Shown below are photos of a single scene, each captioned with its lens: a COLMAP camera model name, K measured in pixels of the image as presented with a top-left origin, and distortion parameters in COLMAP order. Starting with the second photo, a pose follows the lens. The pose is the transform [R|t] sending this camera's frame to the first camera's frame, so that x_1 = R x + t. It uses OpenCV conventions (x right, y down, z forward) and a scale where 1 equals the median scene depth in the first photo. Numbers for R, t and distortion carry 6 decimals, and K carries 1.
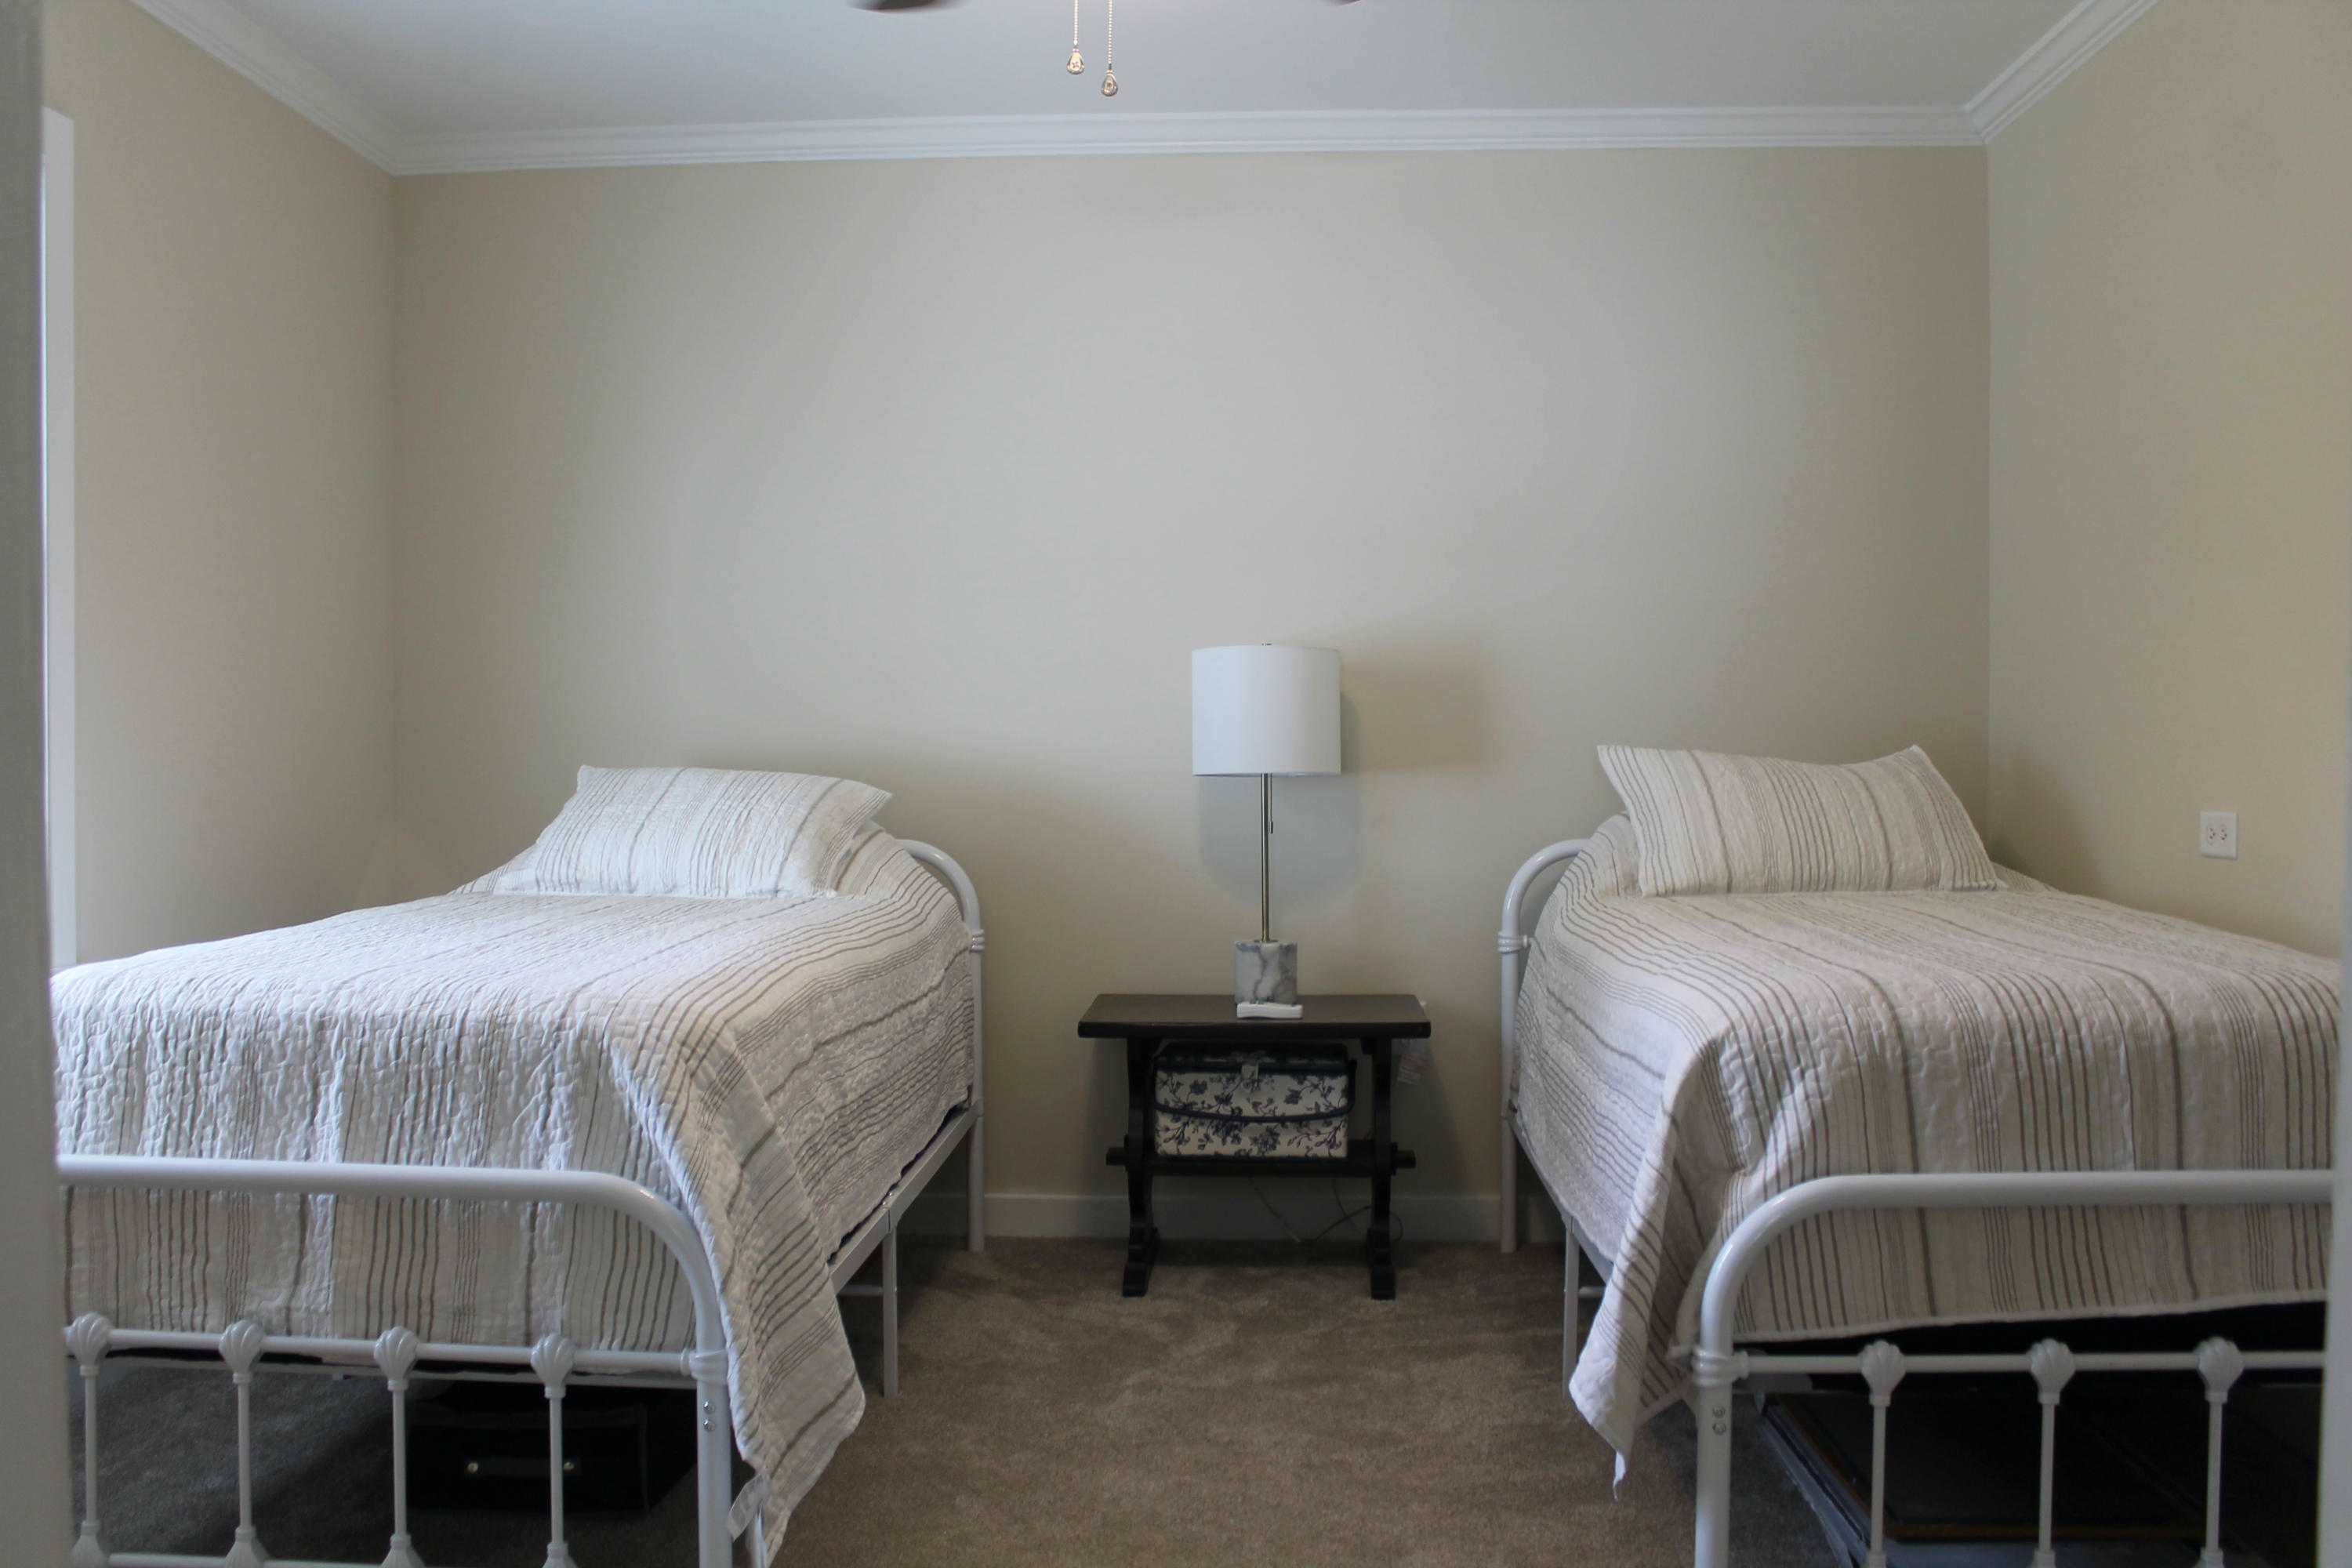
lens RADIAL K [[1998.6, 0, 1176.0], [0, 1998.6, 784.0], [0, 0, 1]] dist [-0.142203, 0.108074]
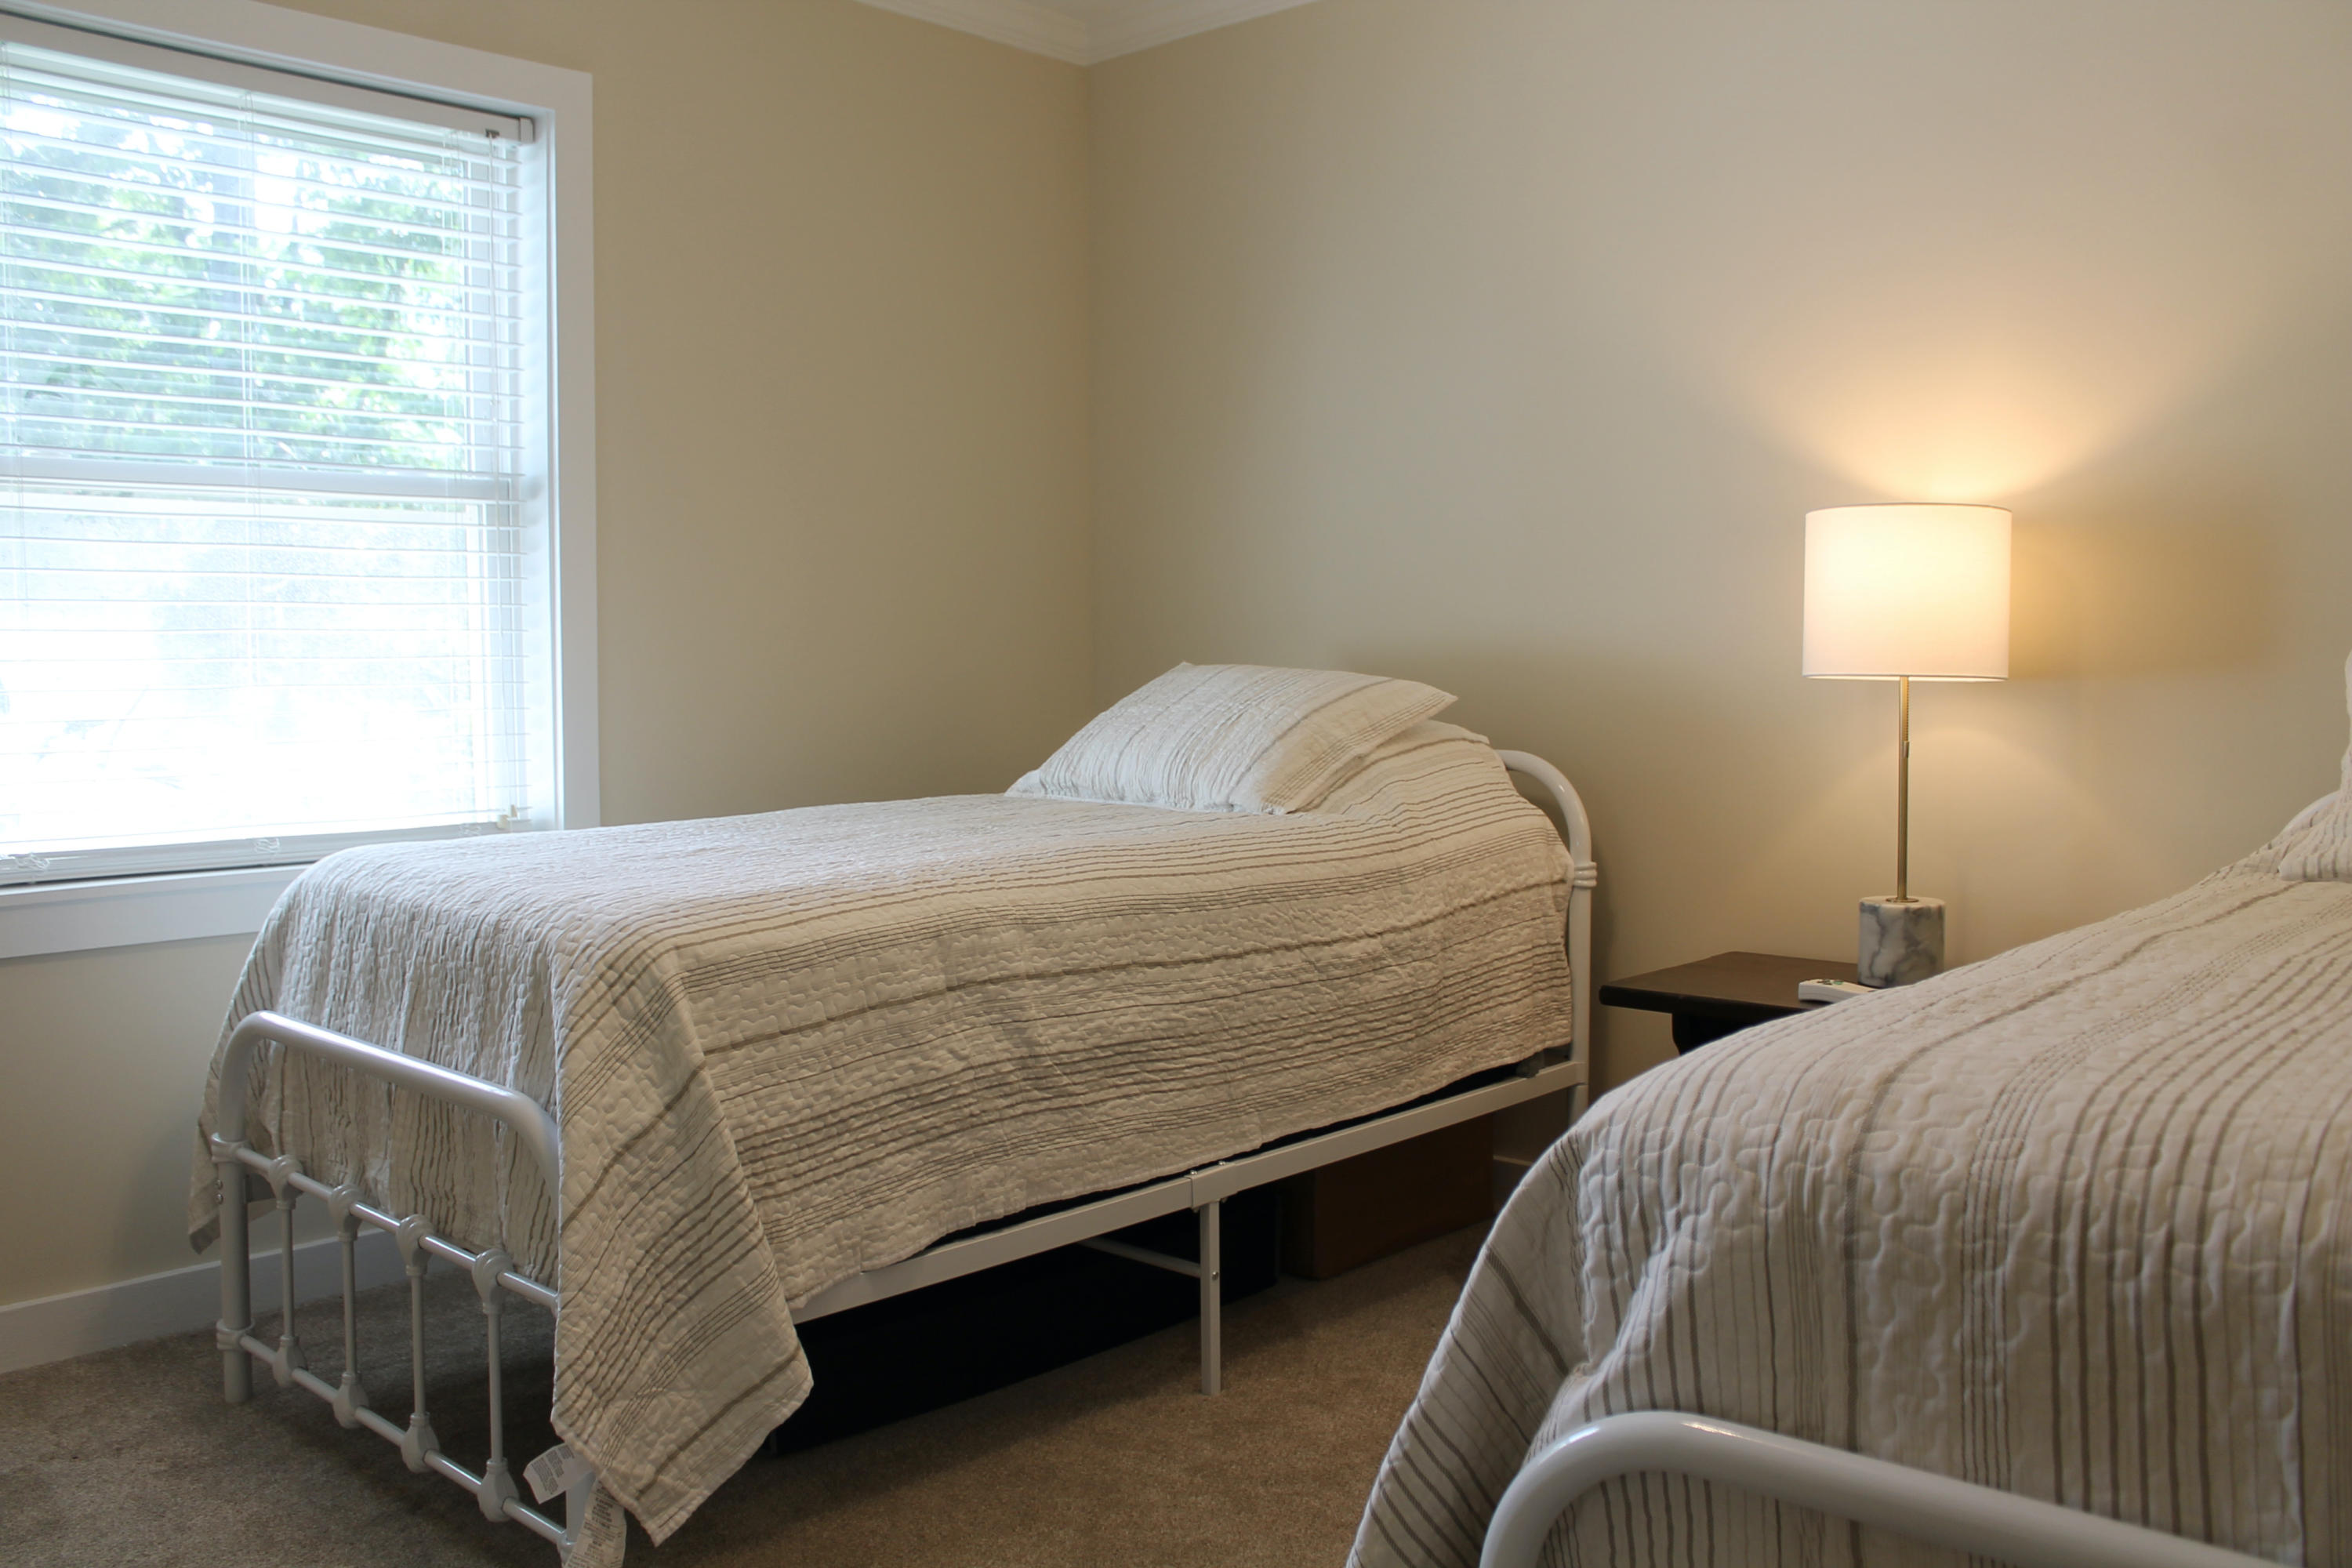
lens RADIAL K [[1998.6, 0, 1176.0], [0, 1998.6, 784.0], [0, 0, 1]] dist [-0.142203, 0.108074]
pose [[0.766270, 0.040155, -0.641263, 0.560231], [-0.006362, 0.998470, 0.054920, -0.006968], [0.642487, -0.038004, 0.765353, 0.479501]]
